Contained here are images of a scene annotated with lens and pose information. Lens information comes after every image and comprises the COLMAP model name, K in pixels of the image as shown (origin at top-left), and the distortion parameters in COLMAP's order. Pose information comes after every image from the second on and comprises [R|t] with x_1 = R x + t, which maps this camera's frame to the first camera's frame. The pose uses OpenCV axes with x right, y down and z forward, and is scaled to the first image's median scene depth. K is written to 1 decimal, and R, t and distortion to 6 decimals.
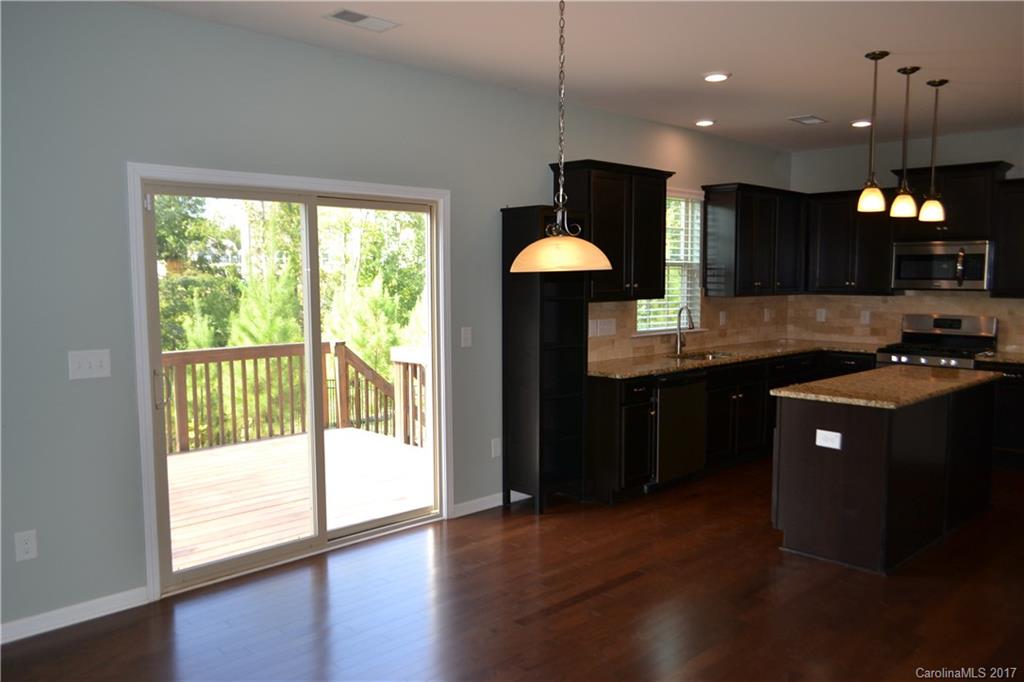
lens RADIAL K [[810.2, 0, 511.8], [0, 810.2, 344.3], [0, 0, 1]] dist [-0.004127, -0.009575]
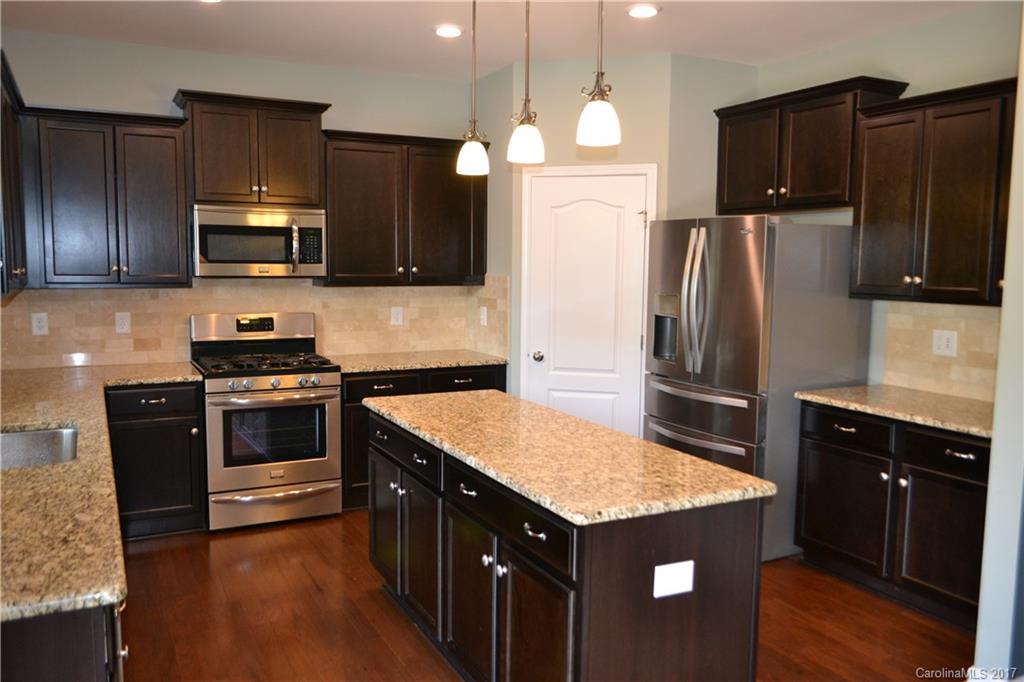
lens RADIAL K [[810.2, 0, 508.1], [0, 810.2, 339.9], [0, 0, 1]] dist [-0.004127, -0.009575]
pose [[0.303240, -0.090766, 0.948582, -0.075902], [0.070617, 0.994857, 0.072619, -0.051353], [-0.950294, 0.044965, 0.308090, 0.604691]]
